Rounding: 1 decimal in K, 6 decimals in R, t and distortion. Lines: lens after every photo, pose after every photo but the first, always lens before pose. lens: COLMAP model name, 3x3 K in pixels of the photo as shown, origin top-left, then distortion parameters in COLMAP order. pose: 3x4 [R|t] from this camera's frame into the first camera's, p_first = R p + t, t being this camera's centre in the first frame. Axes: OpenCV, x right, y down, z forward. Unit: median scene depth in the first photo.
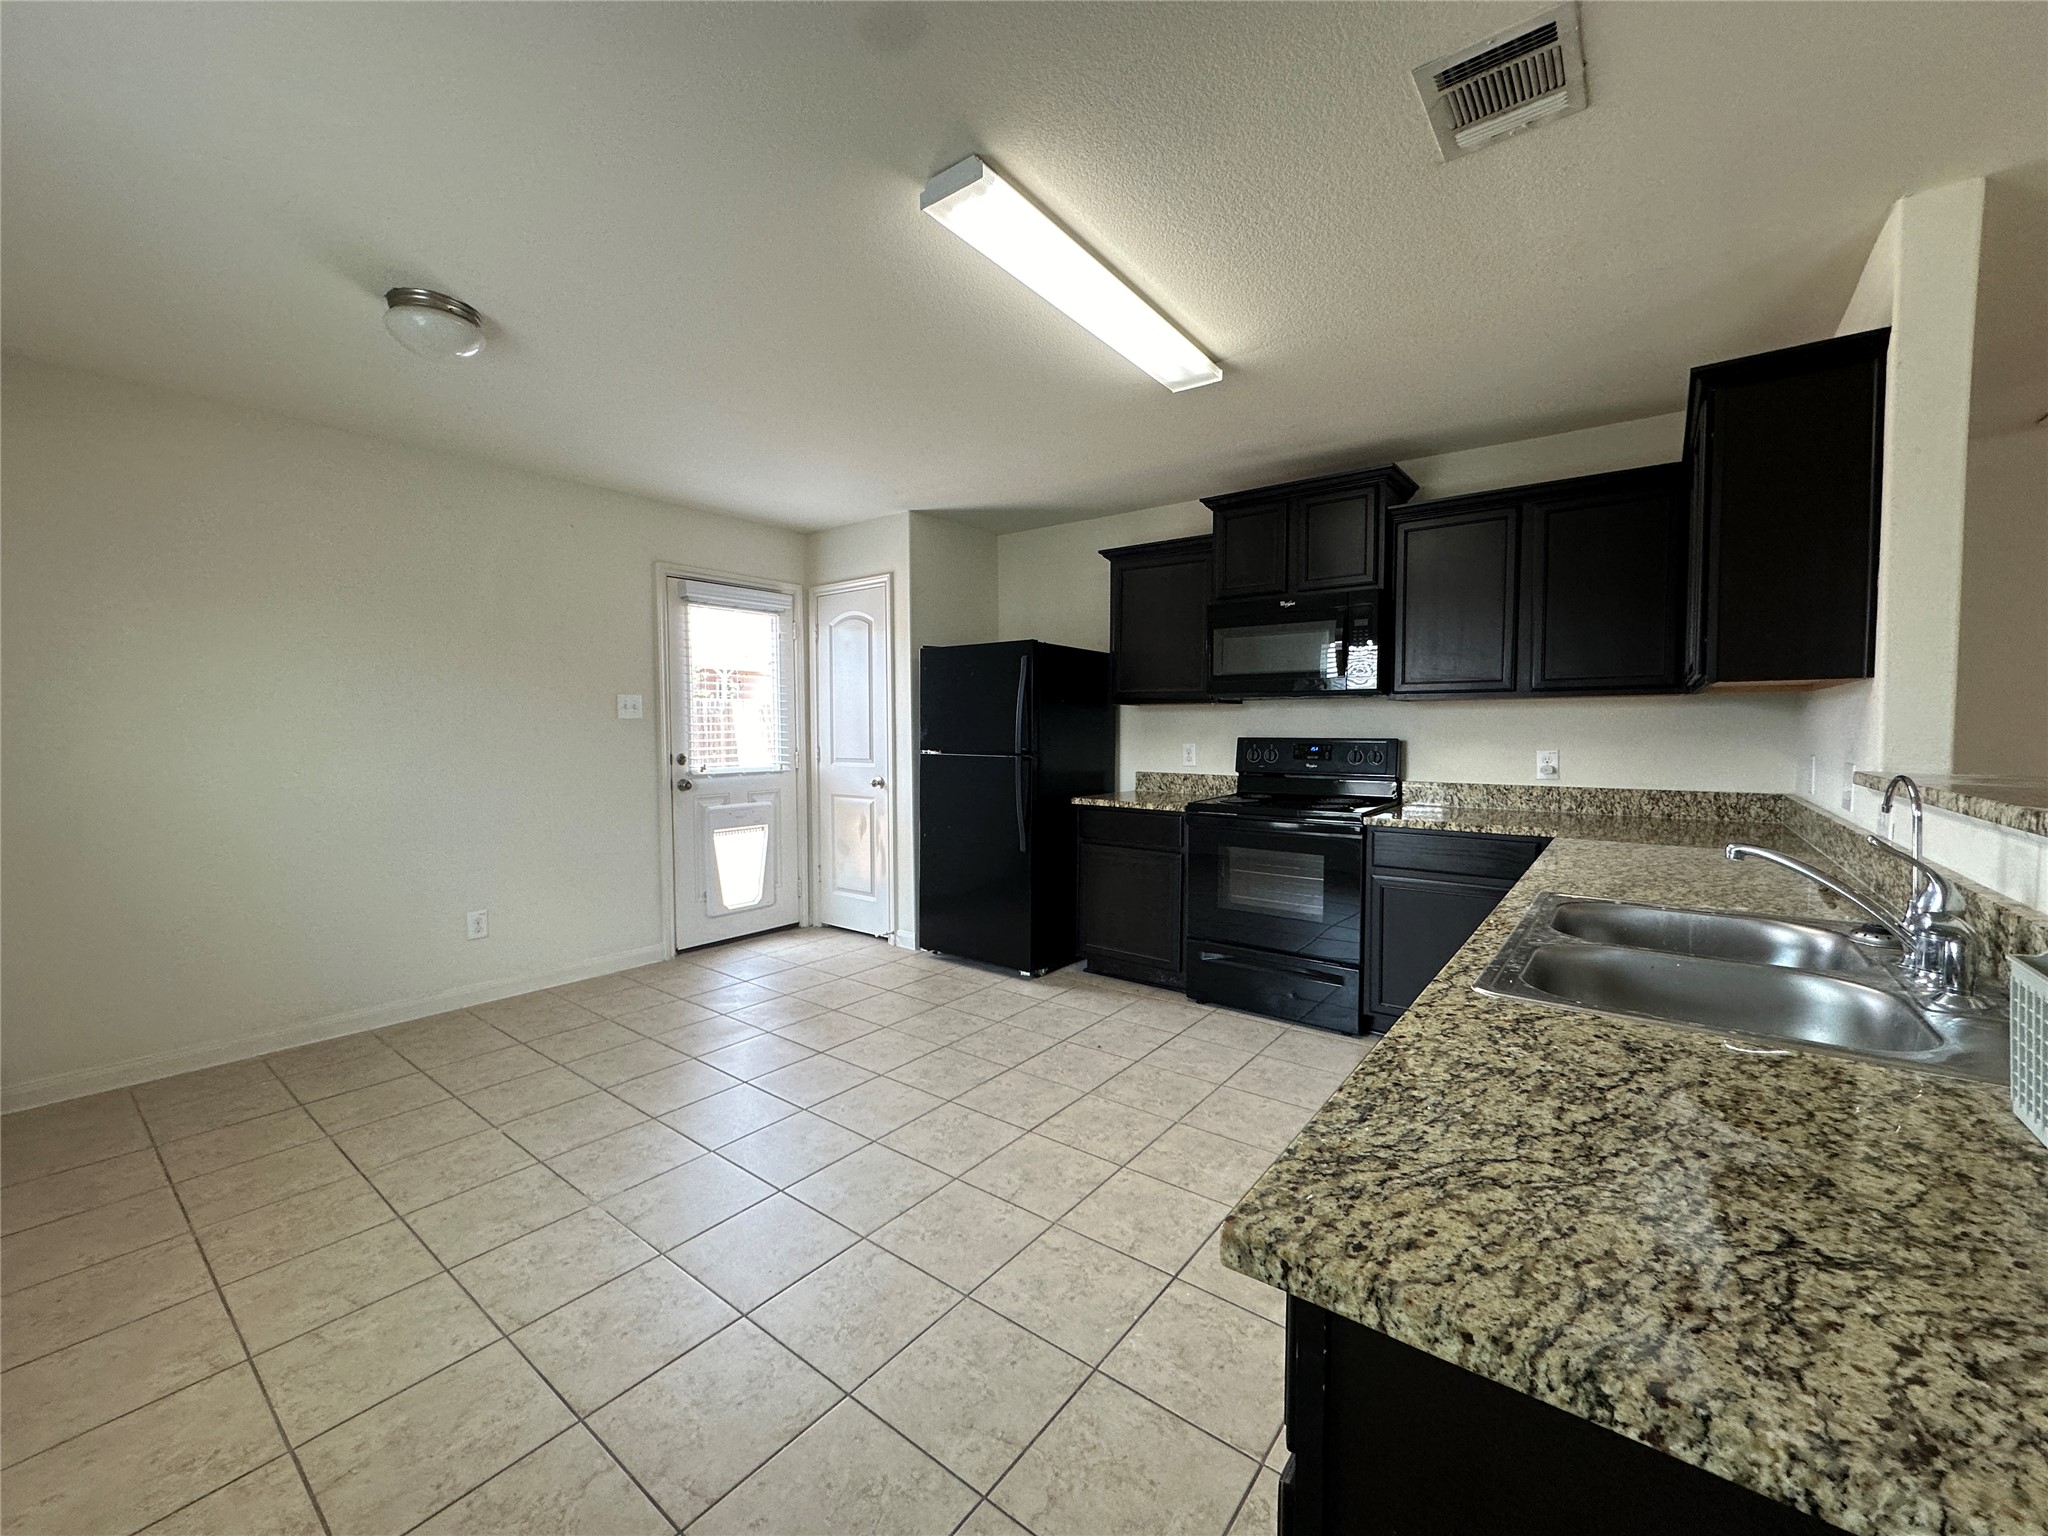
lens RADIAL K [[817.7, 0, 1032.0], [0, 817.7, 762.5], [0, 0, 1]] dist [-0.007355, 0.000987]
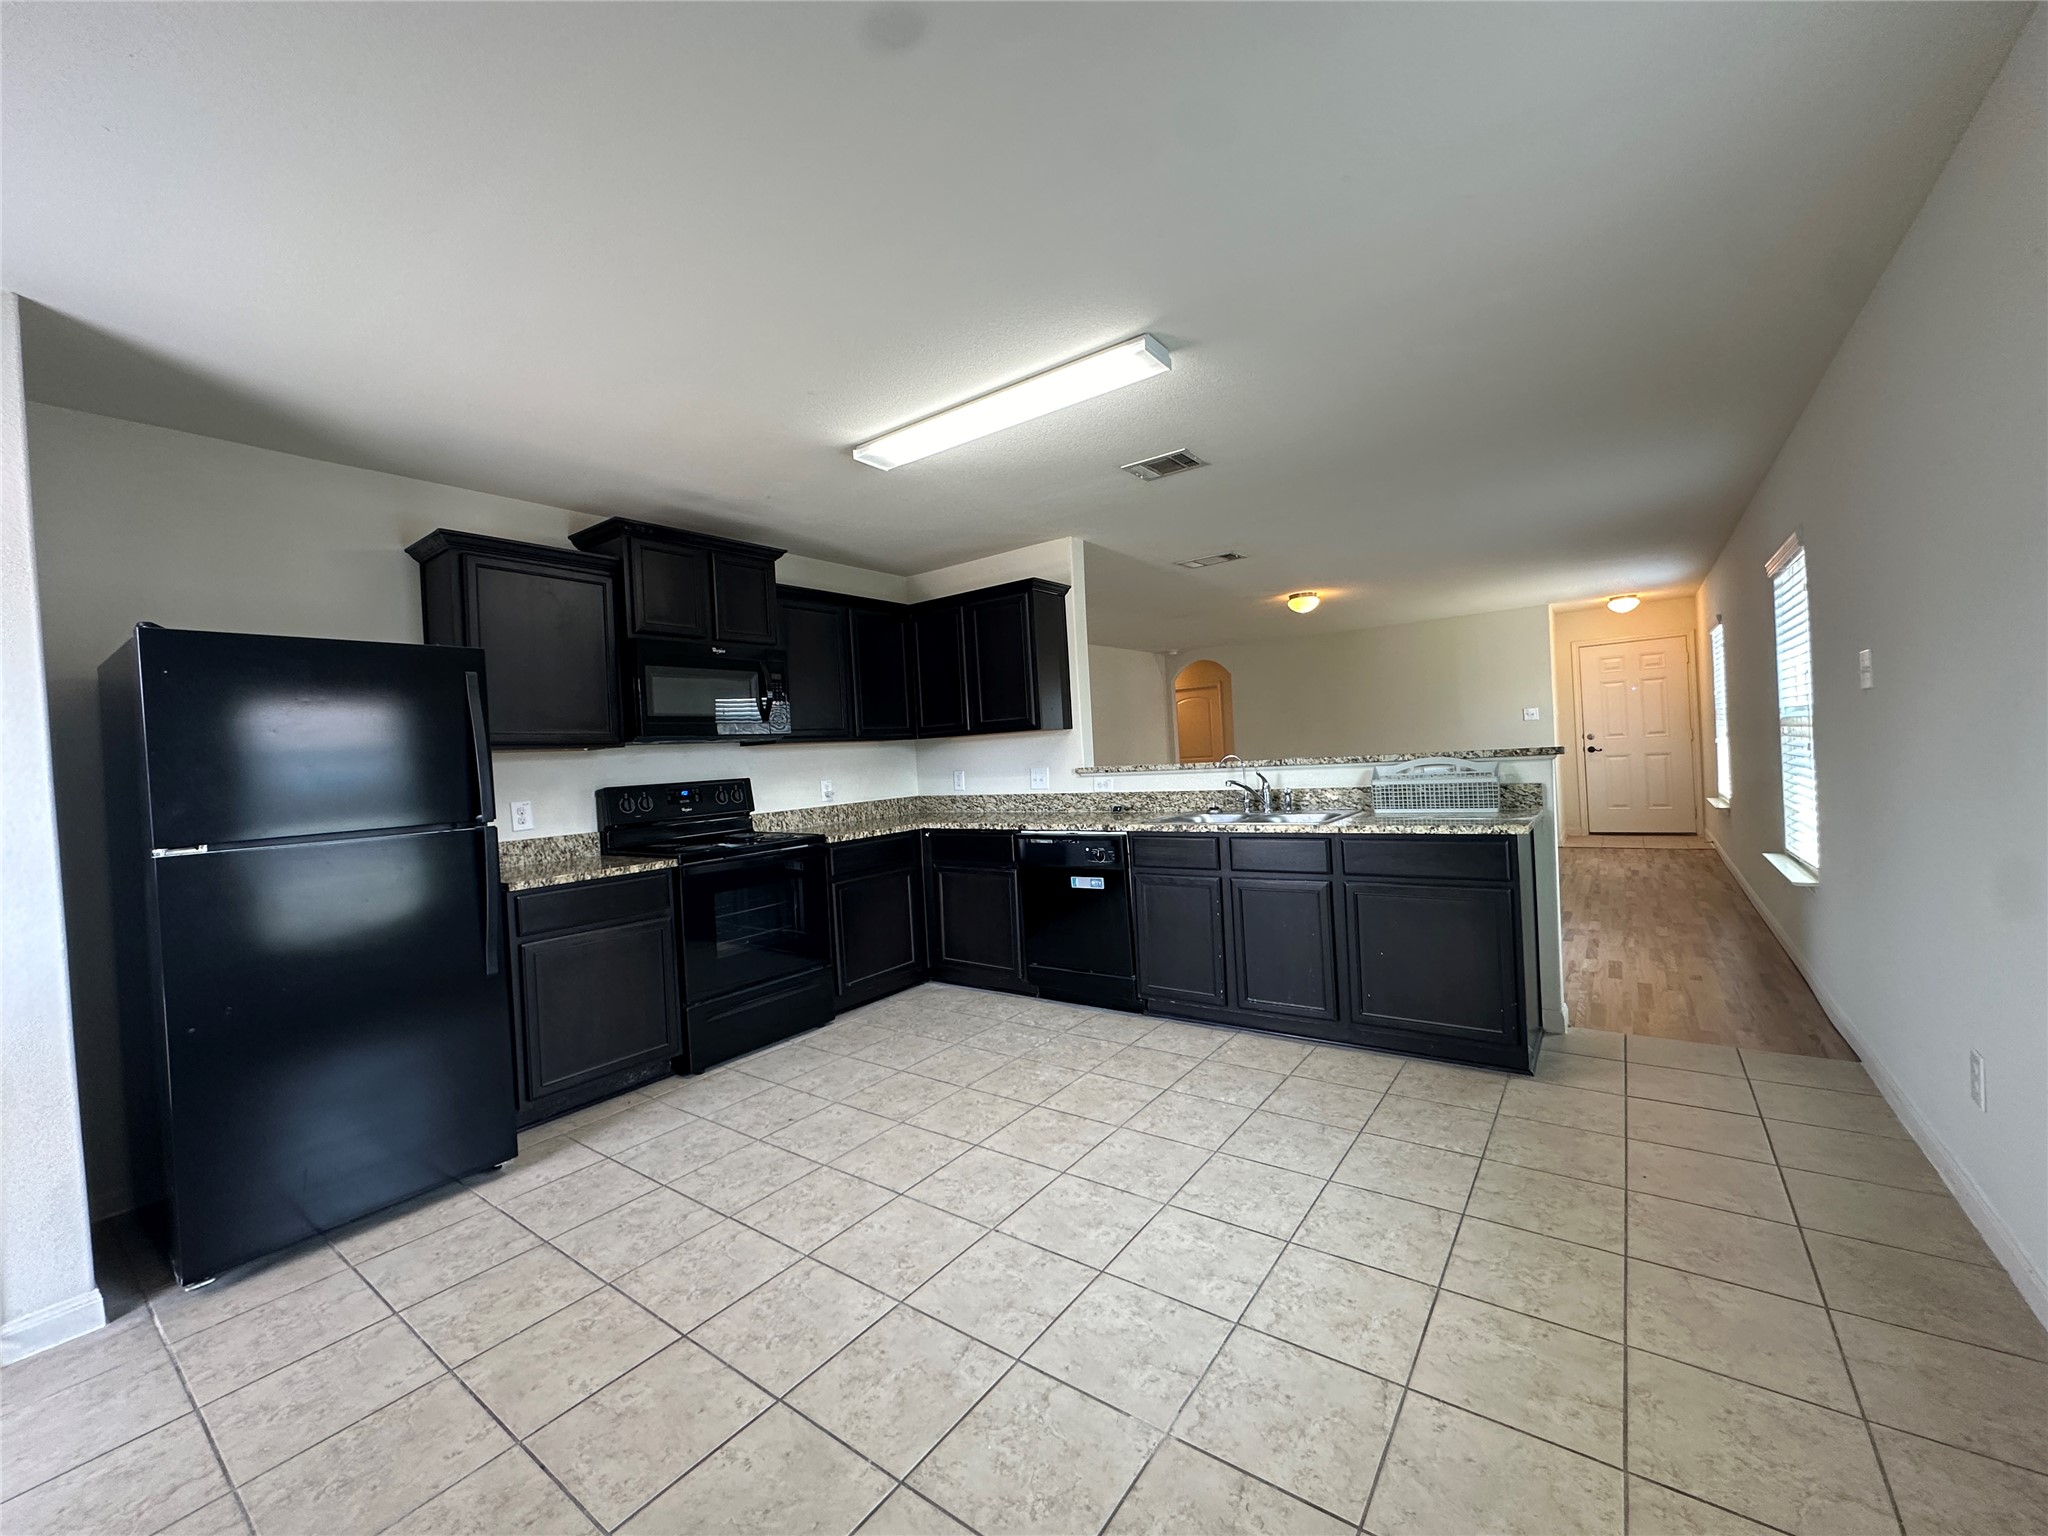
lens RADIAL K [[817.7, 0, 1015.9], [0, 817.7, 764.4], [0, 0, 1]] dist [-0.007355, 0.000987]
pose [[-0.009428, -0.010368, 0.999902, -0.772438], [0.100659, 0.994857, 0.011265, -0.025637], [-0.994876, 0.100755, -0.008336, 0.682586]]
